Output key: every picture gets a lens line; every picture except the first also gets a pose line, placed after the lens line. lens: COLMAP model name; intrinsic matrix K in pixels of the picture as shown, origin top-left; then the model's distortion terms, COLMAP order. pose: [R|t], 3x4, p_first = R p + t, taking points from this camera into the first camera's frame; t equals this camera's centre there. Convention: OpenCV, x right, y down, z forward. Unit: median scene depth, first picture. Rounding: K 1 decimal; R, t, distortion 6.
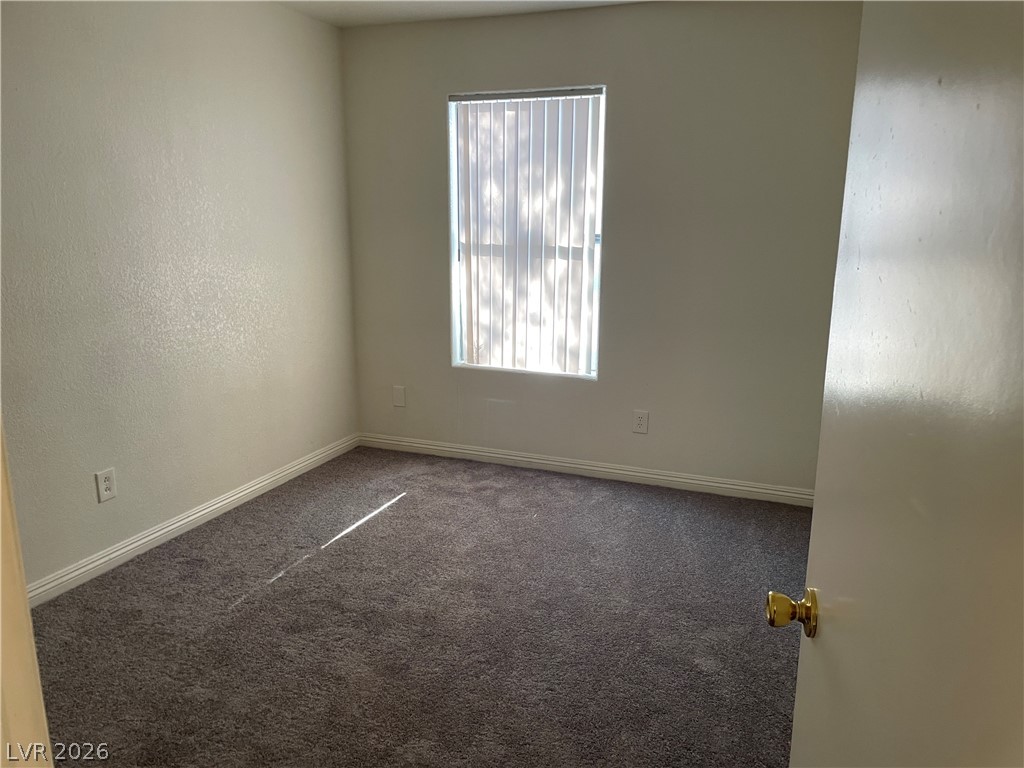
lens RADIAL K [[775.4, 0, 520.2], [0, 775.4, 372.4], [0, 0, 1]] dist [0.026412, -0.050474]
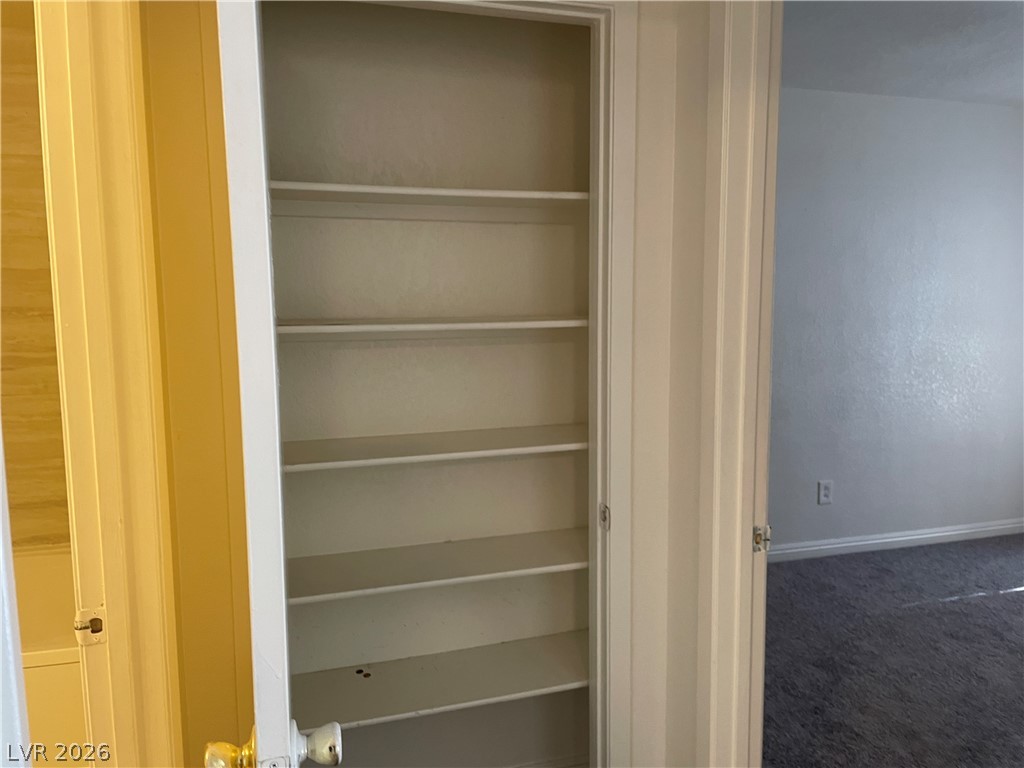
lens RADIAL K [[775.4, 0, 518.5], [0, 775.4, 380.5], [0, 0, 1]] dist [0.026412, -0.050474]
pose [[0.618330, 0.081637, -0.781667, 0.168941], [-0.149446, 0.988657, -0.014962, 0.053964], [0.771579, 0.126069, 0.623516, -0.260715]]
